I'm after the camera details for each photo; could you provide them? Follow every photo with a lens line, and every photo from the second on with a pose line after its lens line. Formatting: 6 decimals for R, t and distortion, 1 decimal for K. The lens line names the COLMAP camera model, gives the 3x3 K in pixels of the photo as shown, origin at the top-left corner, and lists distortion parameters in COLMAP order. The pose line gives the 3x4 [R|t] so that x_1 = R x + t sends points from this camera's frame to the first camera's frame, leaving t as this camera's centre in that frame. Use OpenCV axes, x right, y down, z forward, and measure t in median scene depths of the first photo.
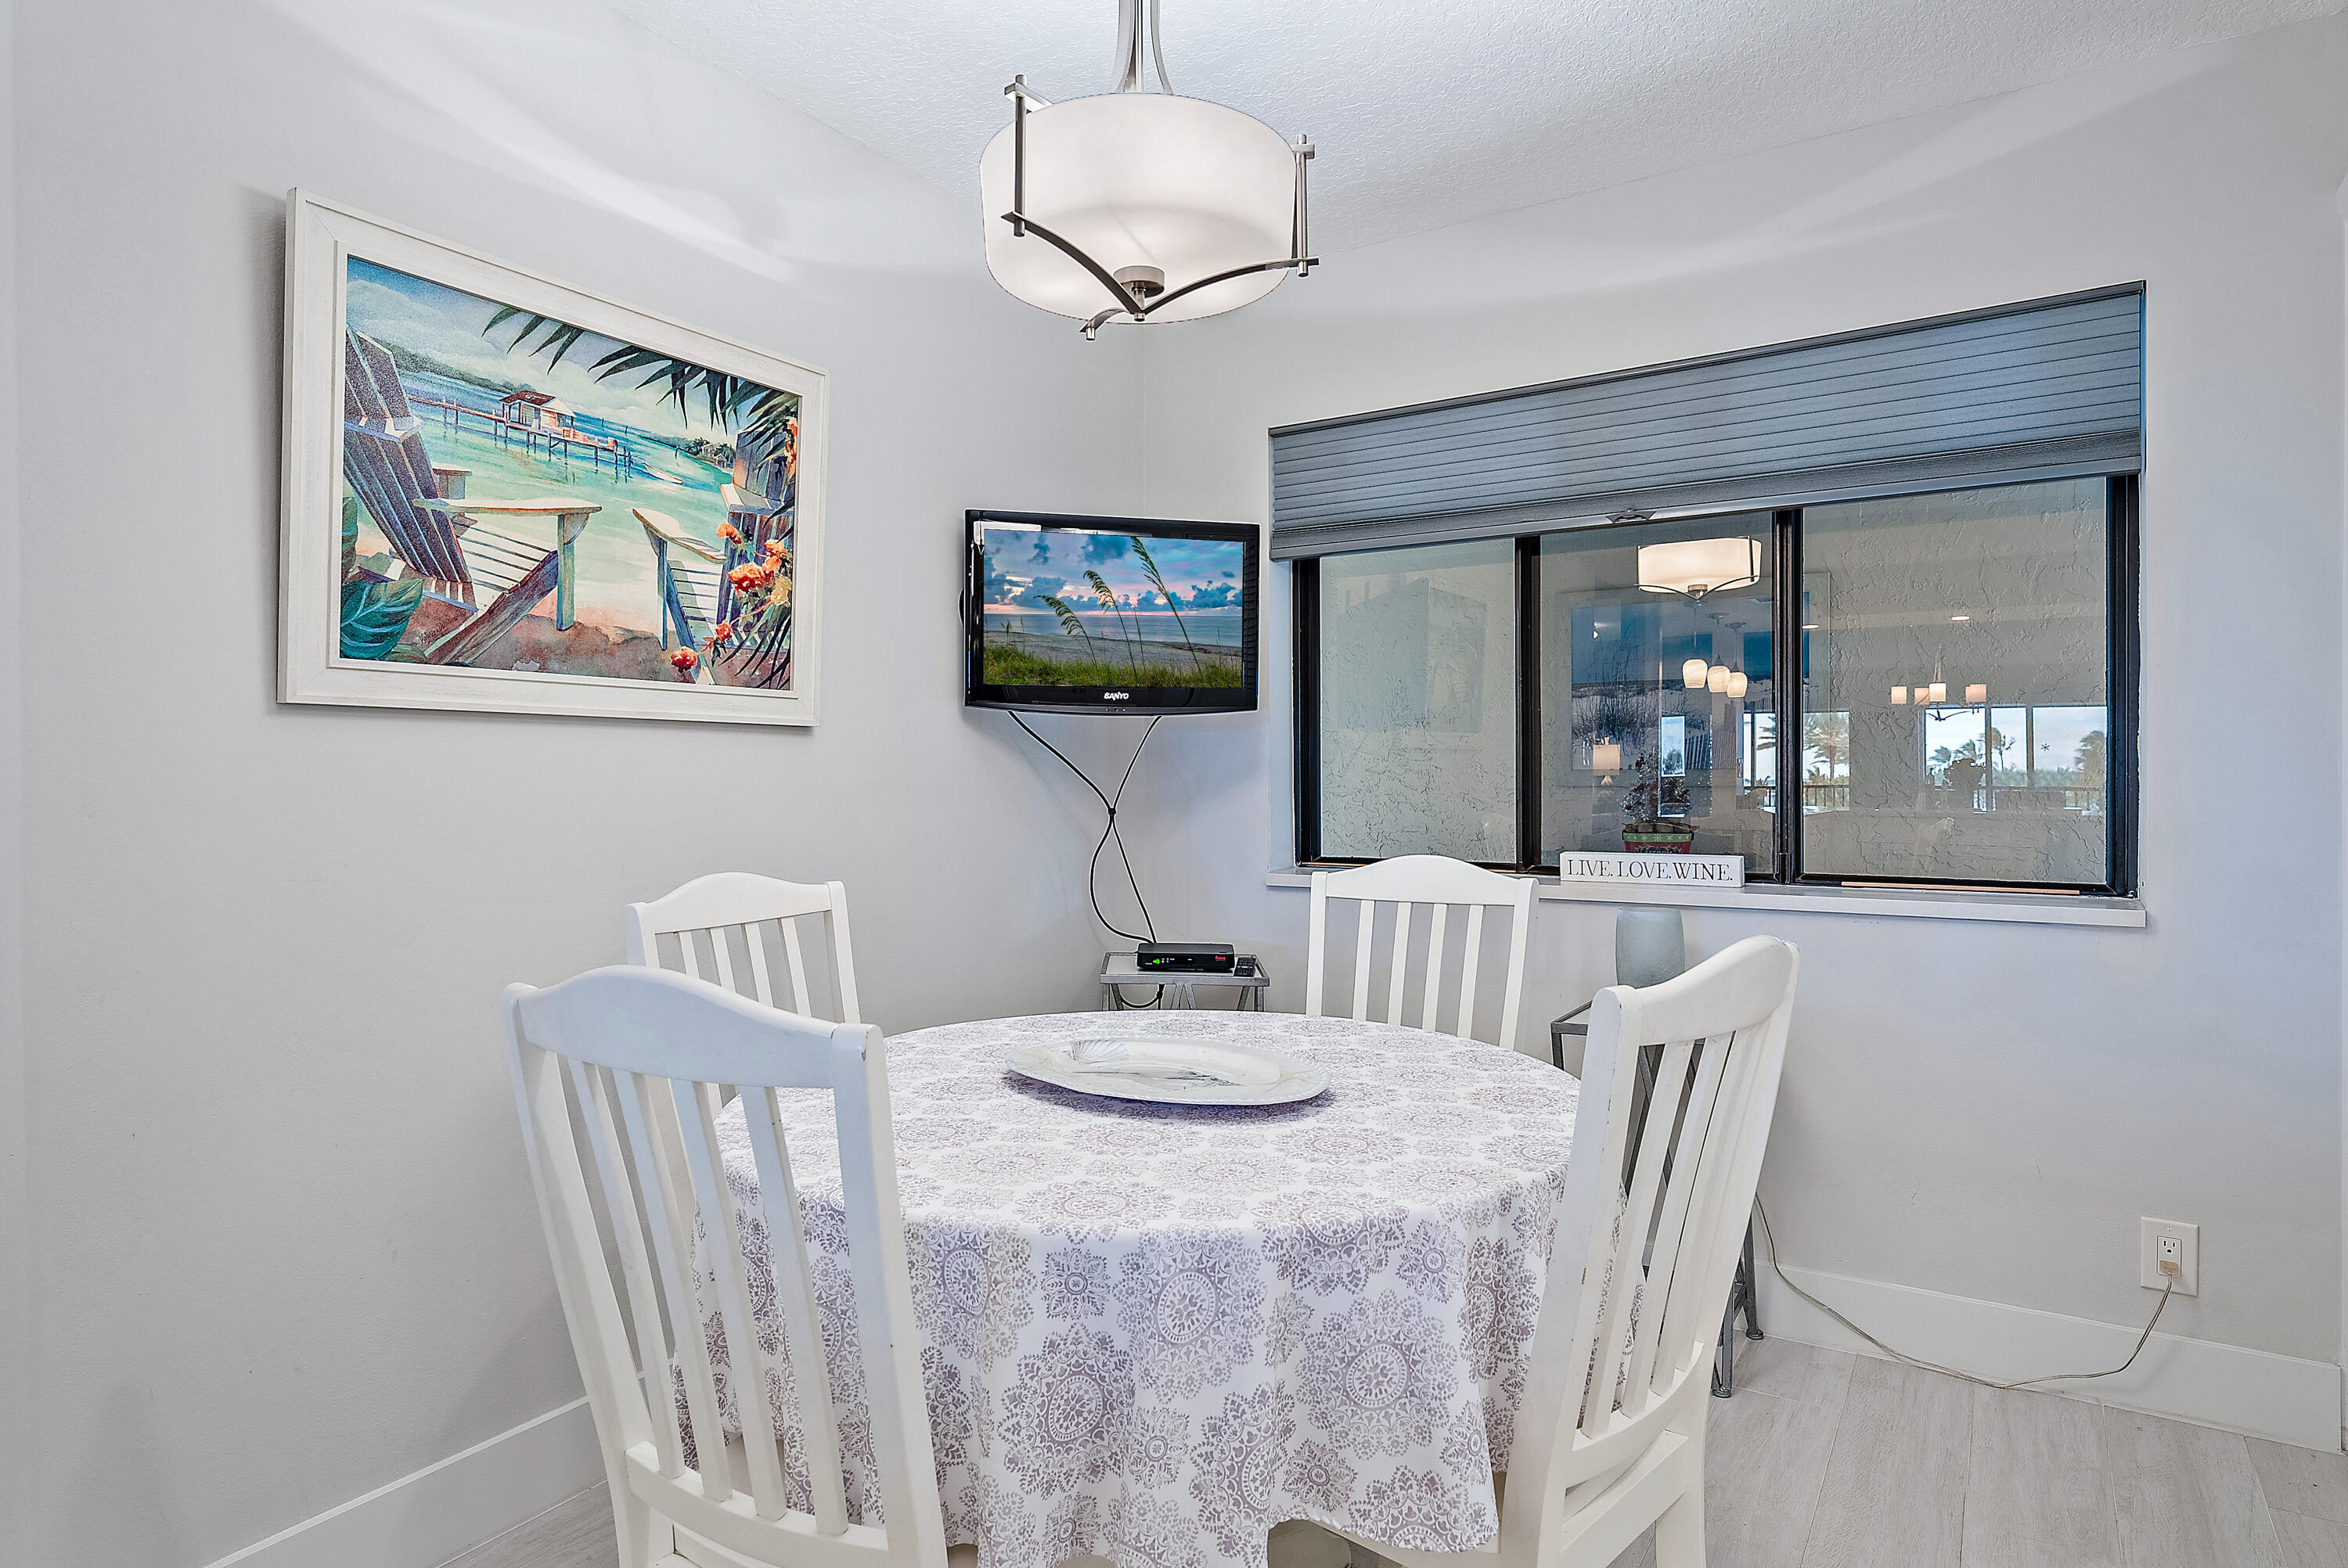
lens RADIAL K [[1332.0, 0, 1169.7], [0, 1332.0, 793.3], [0, 0, 1]] dist [-0.017015, 0.000997]
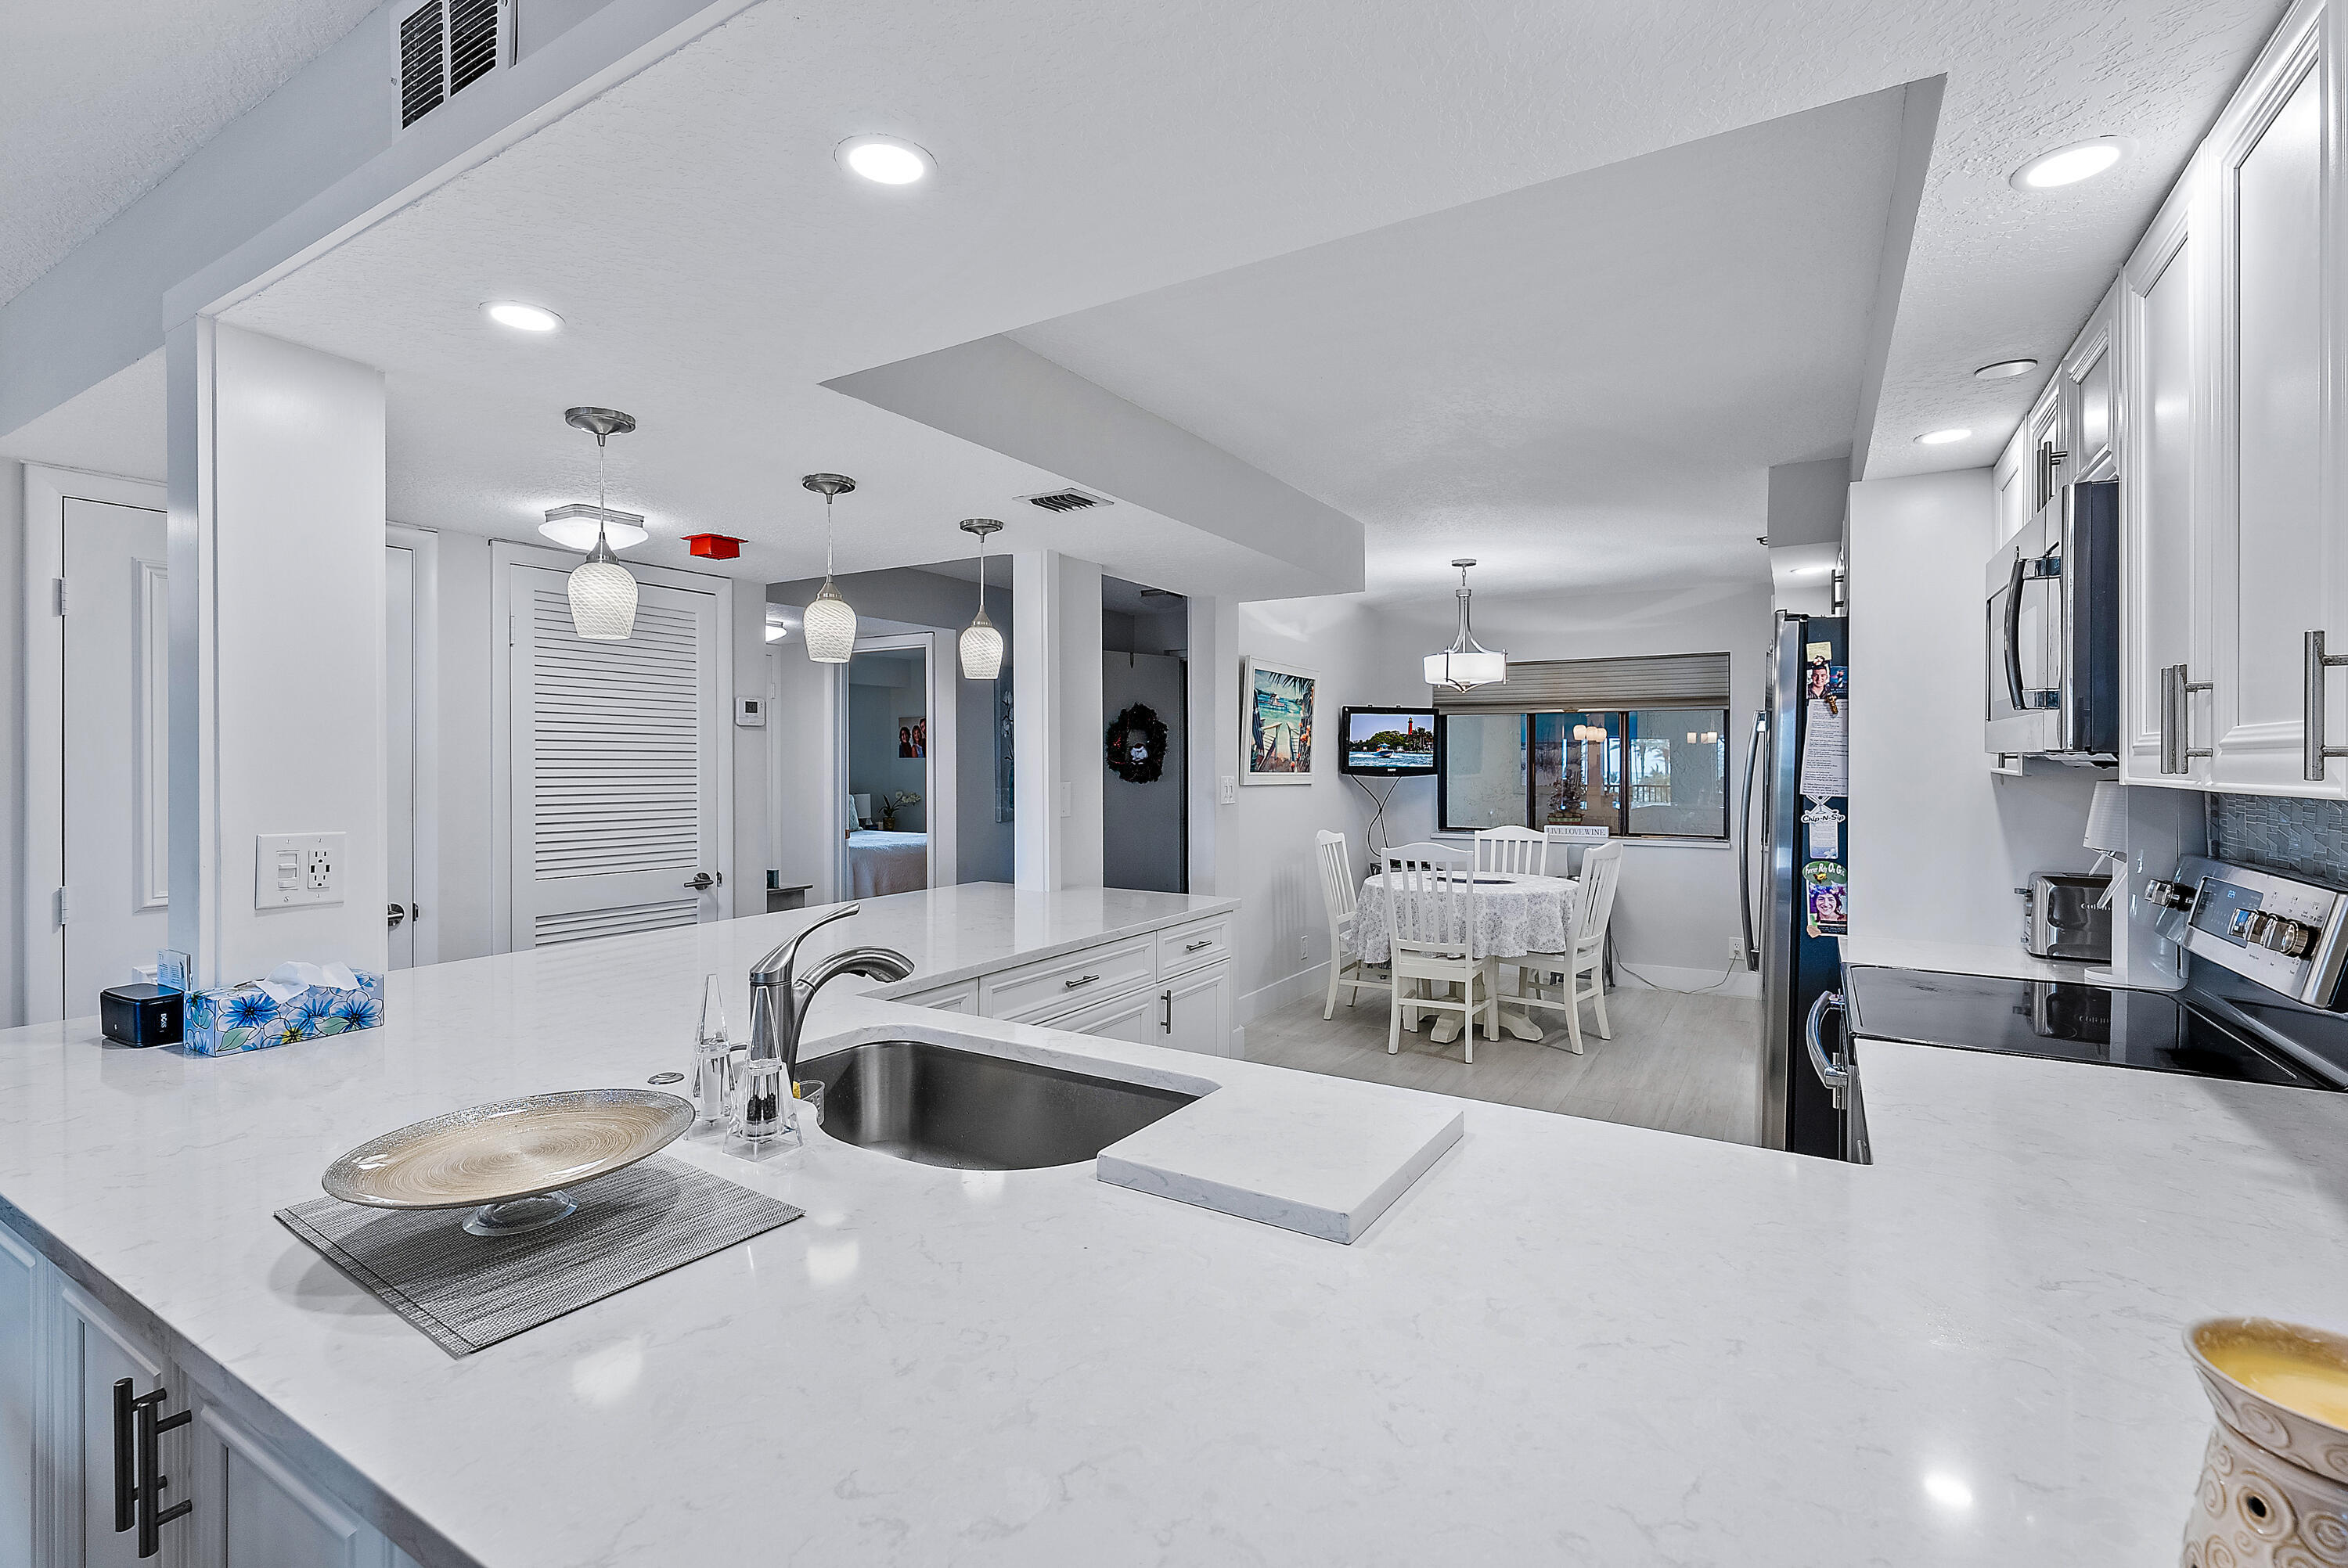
lens RADIAL K [[1039.0, 0, 1184.9], [0, 1039.0, 770.3], [0, 0, 1]] dist [-0.007288, -0.000662]
pose [[0.999591, 0.006272, 0.027889, -0.678796], [-0.006090, 0.999960, -0.006600, -0.067097], [-0.027929, 0.006427, 0.999589, -1.518571]]
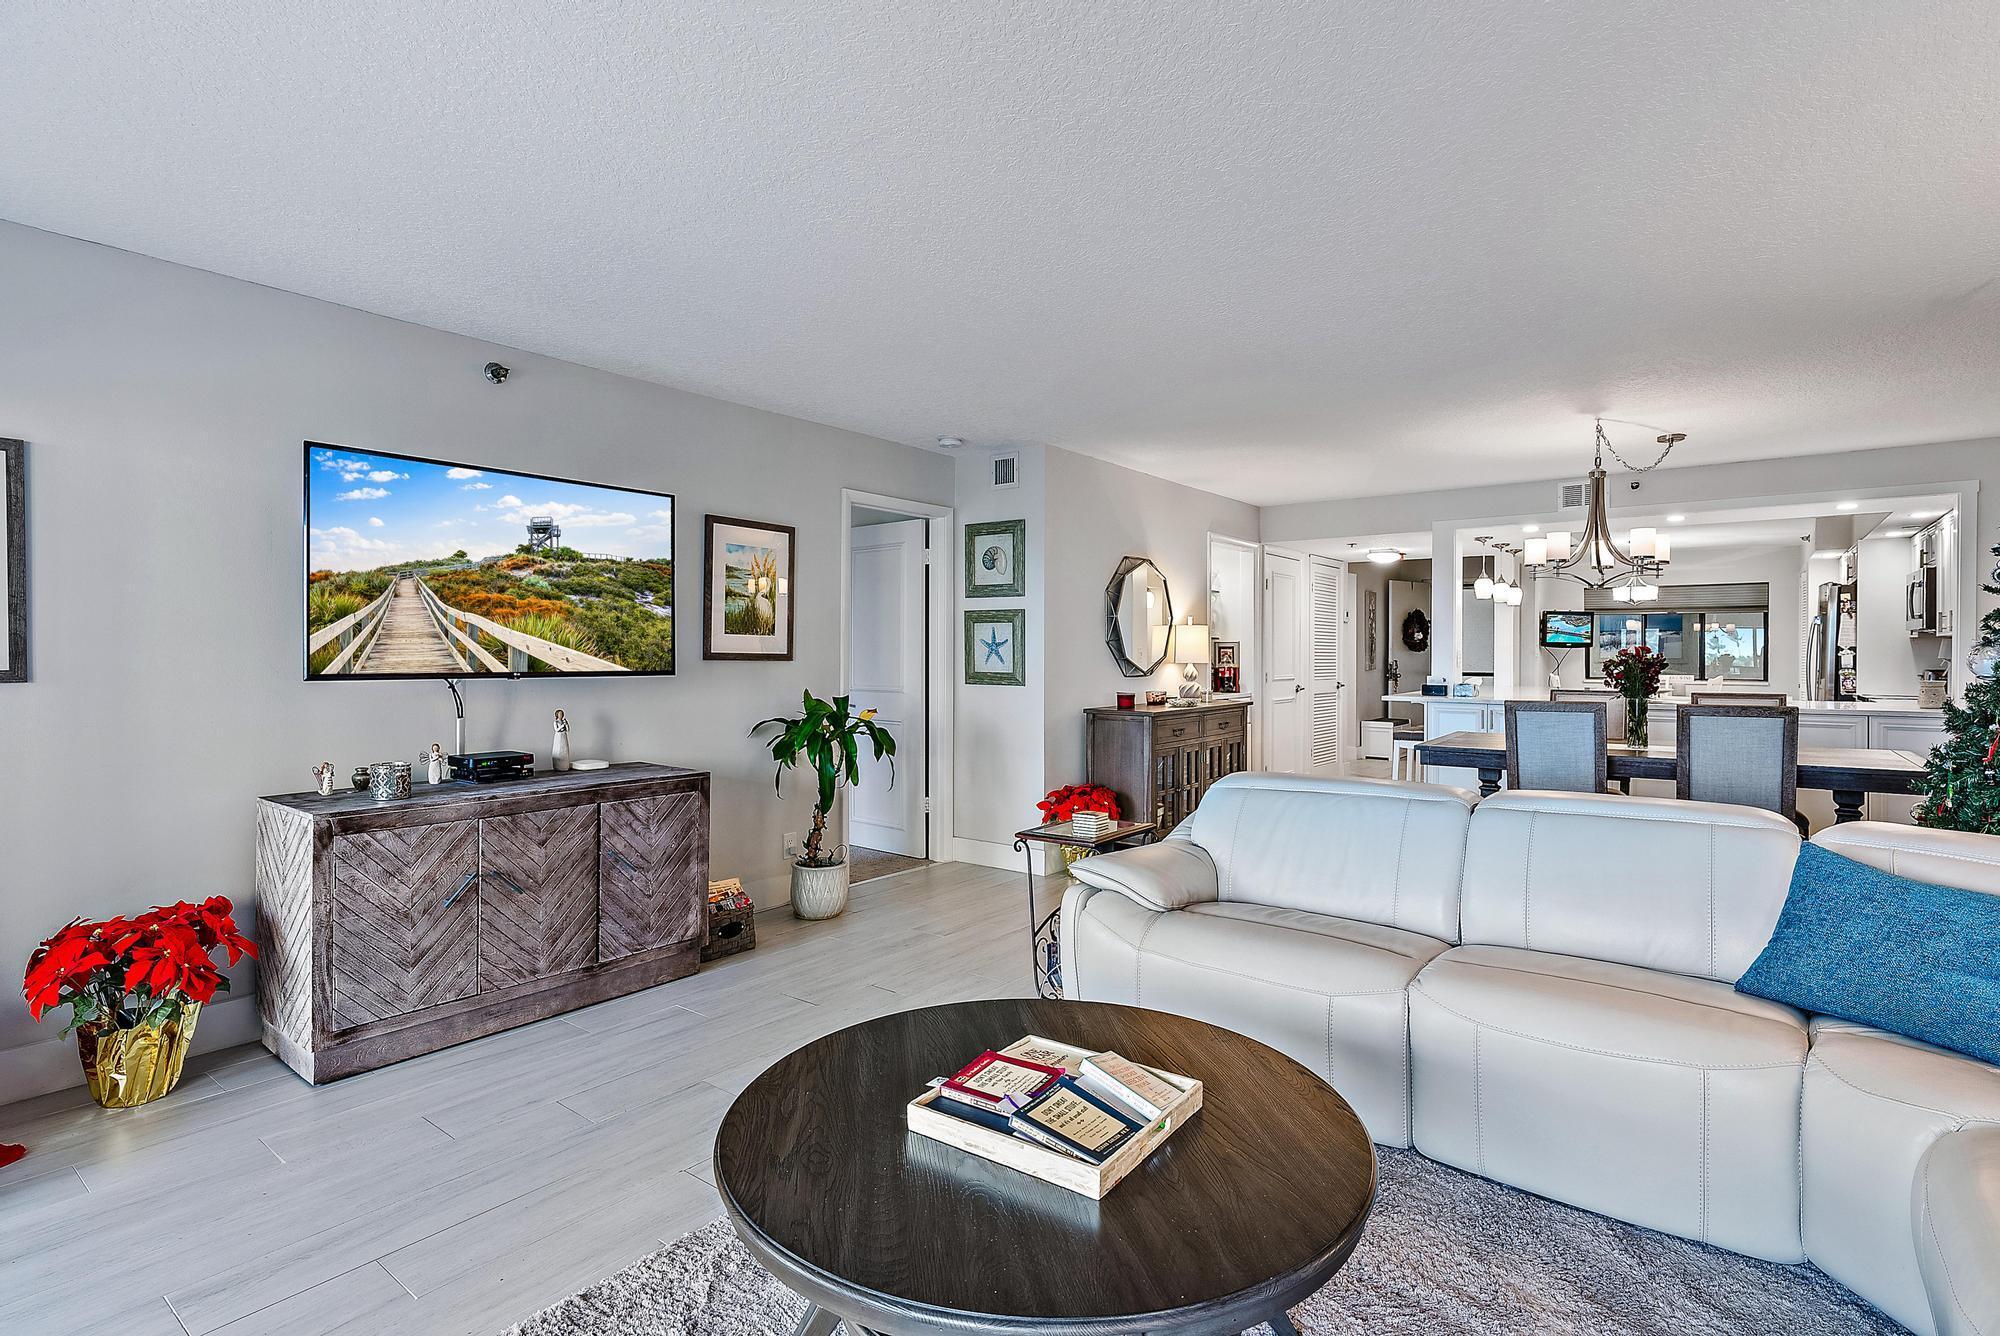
lens RADIAL K [[986.4, 0, 997.8], [0, 986.4, 659.5], [0, 0, 1]] dist [0.002677, 0.000419]
pose [[0.996715, 0.016252, -0.079337, -2.493037], [-0.016715, 0.999847, -0.005180, 0.059293], [0.079240, 0.006489, 0.996834, -3.885699]]
